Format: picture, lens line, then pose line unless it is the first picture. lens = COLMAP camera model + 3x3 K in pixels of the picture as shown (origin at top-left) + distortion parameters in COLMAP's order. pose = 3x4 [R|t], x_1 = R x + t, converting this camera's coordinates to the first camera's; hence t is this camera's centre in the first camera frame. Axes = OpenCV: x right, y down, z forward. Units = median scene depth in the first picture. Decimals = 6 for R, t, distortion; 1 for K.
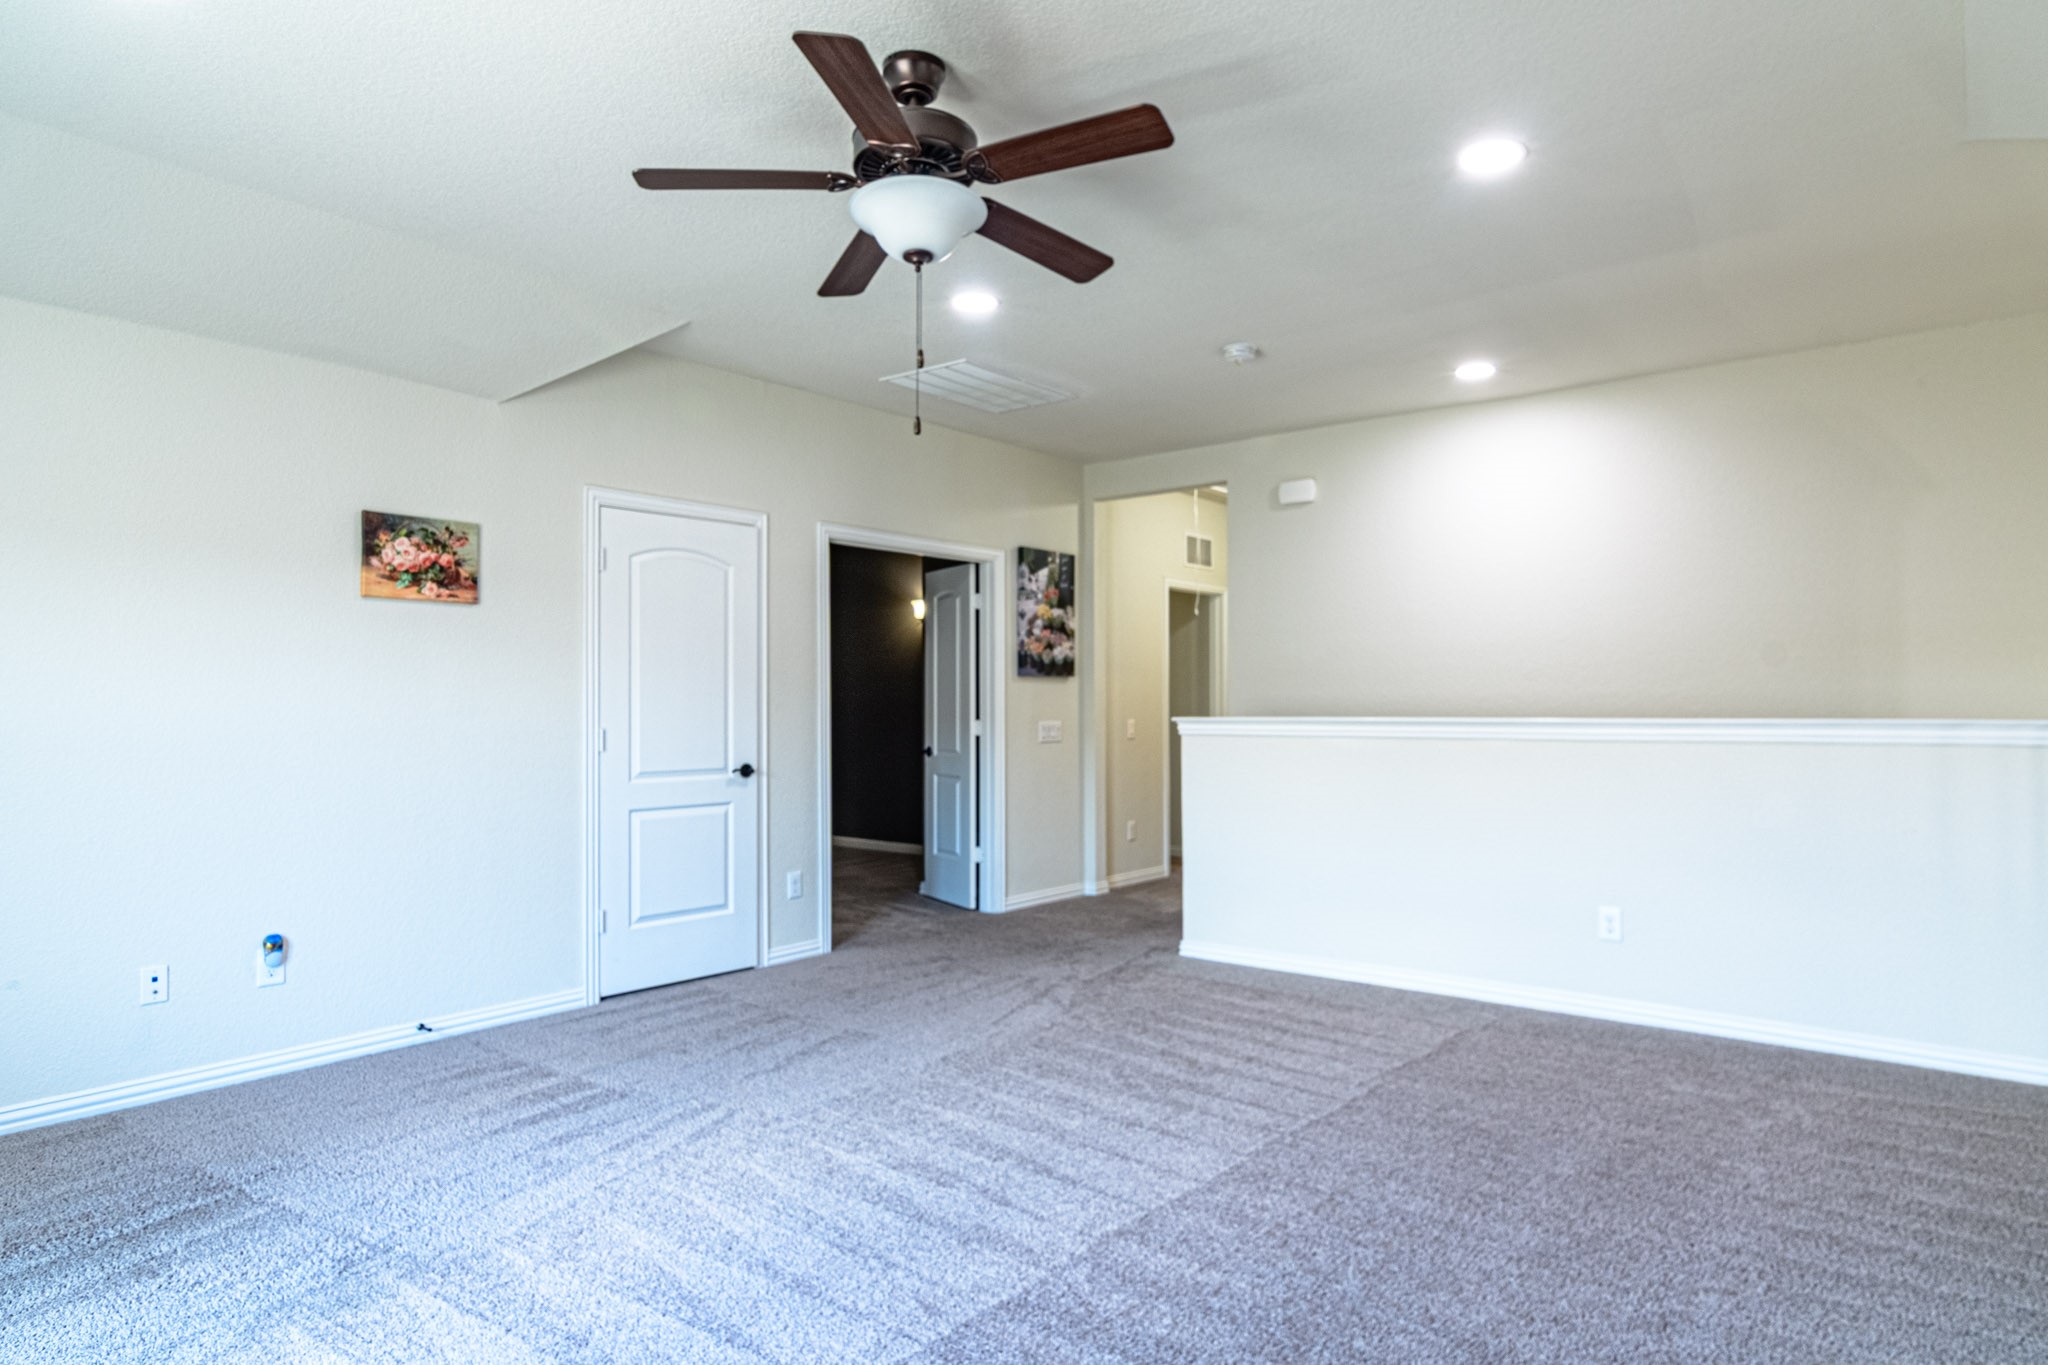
lens RADIAL K [[1132.5, 0, 1057.5], [0, 1132.5, 699.9], [0, 0, 1]] dist [-0.020789, 0.000097]
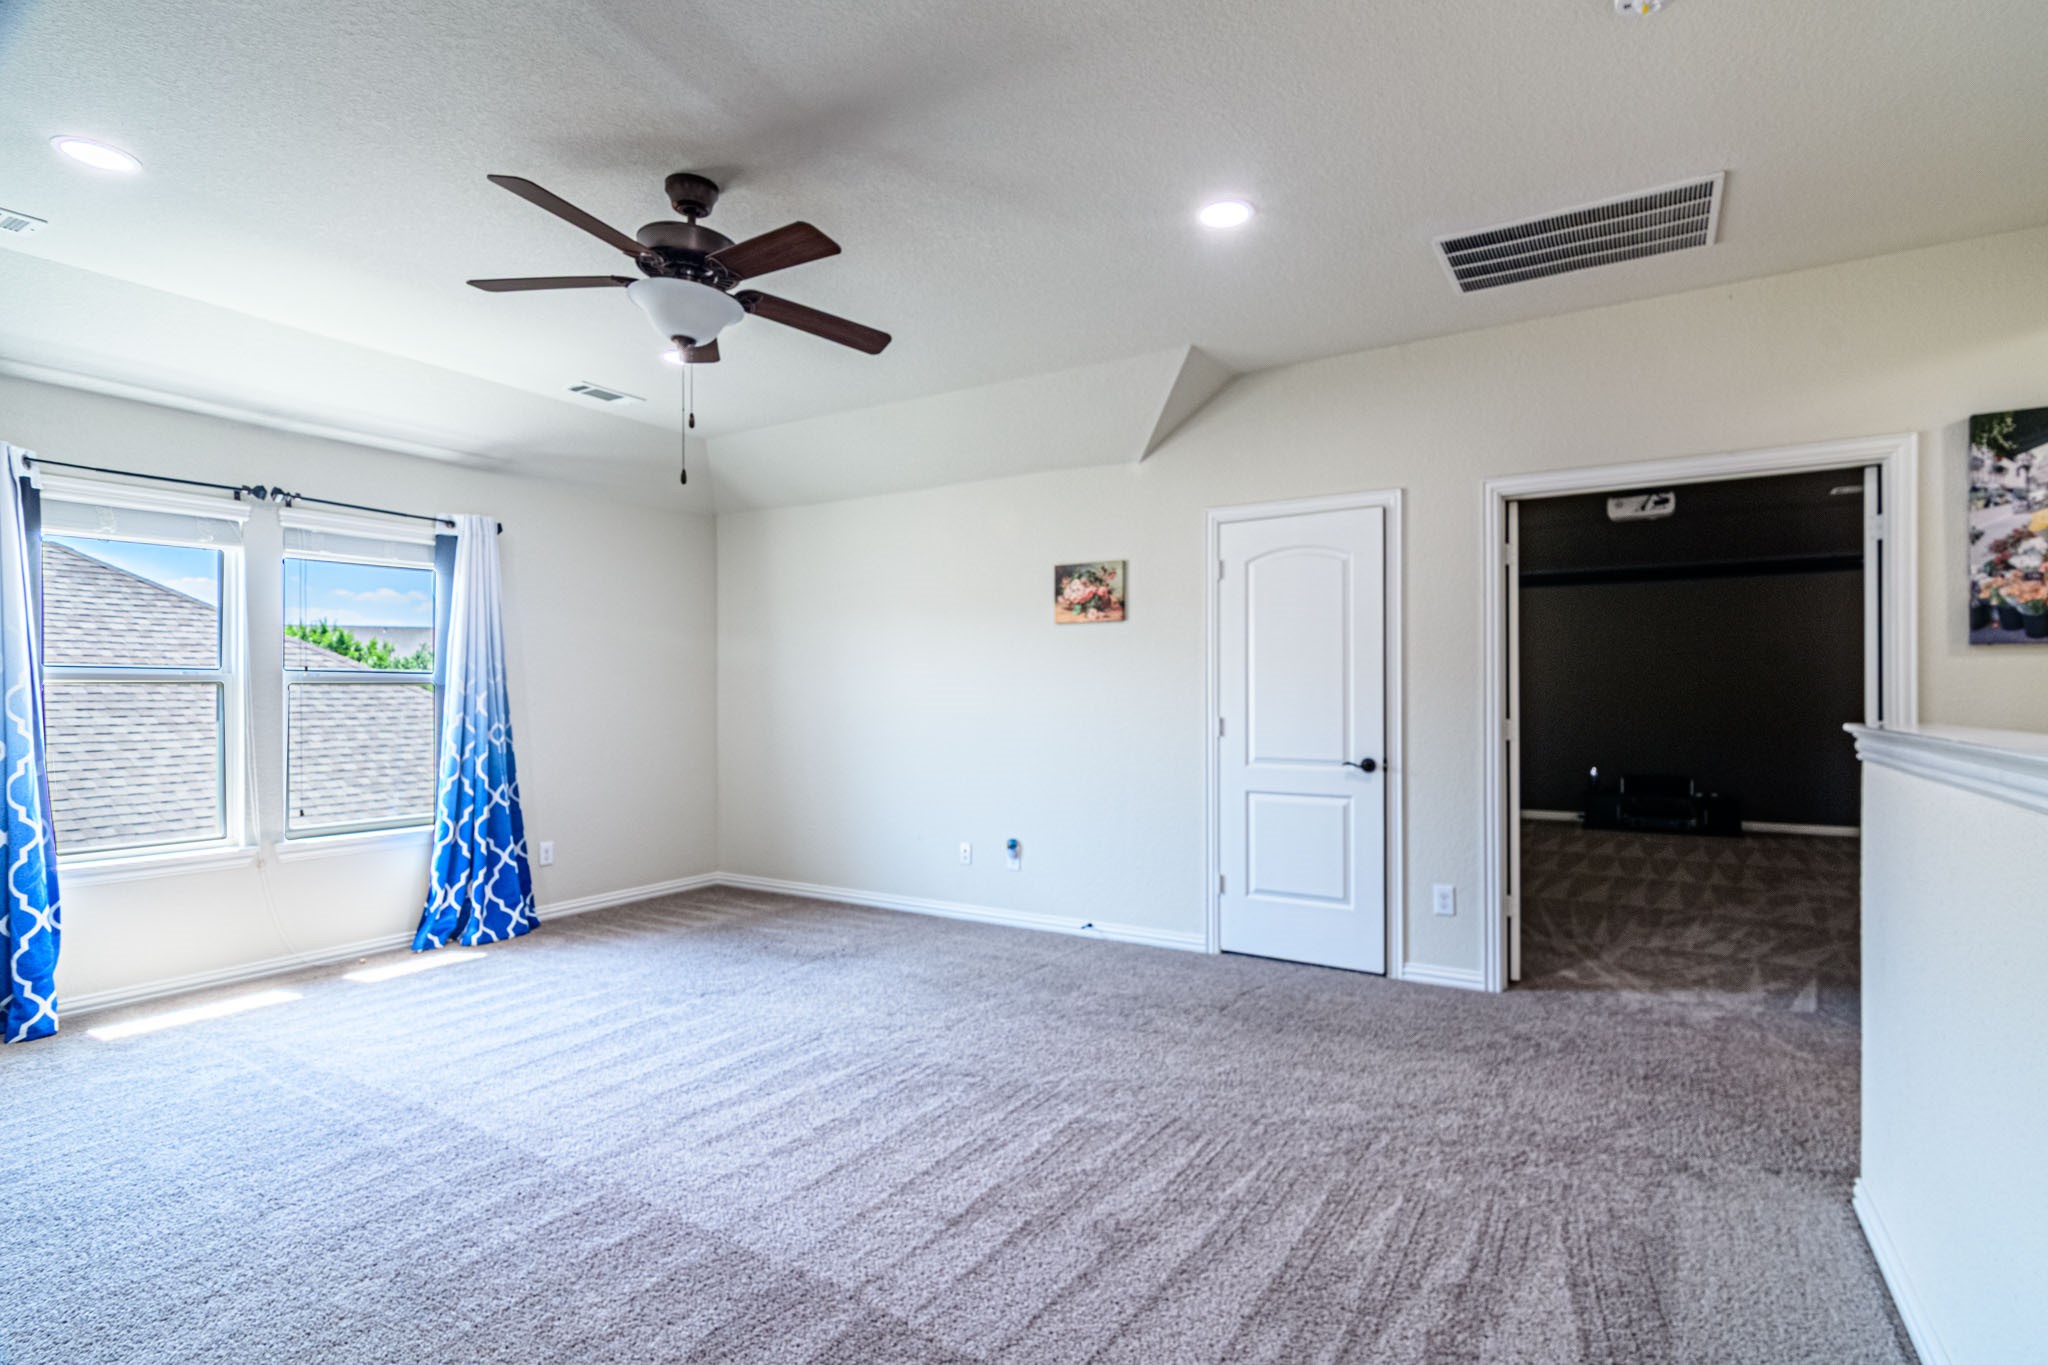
lens RADIAL K [[979.4, 0, 1057.5], [0, 979.4, 691.0], [0, 0, 1]] dist [0.001666, 0.000297]
pose [[0.140080, -0.000826, -0.990140, 0.561451], [0.008221, 0.999966, 0.000329, -0.002841], [0.990106, -0.008186, 0.140082, 0.692197]]
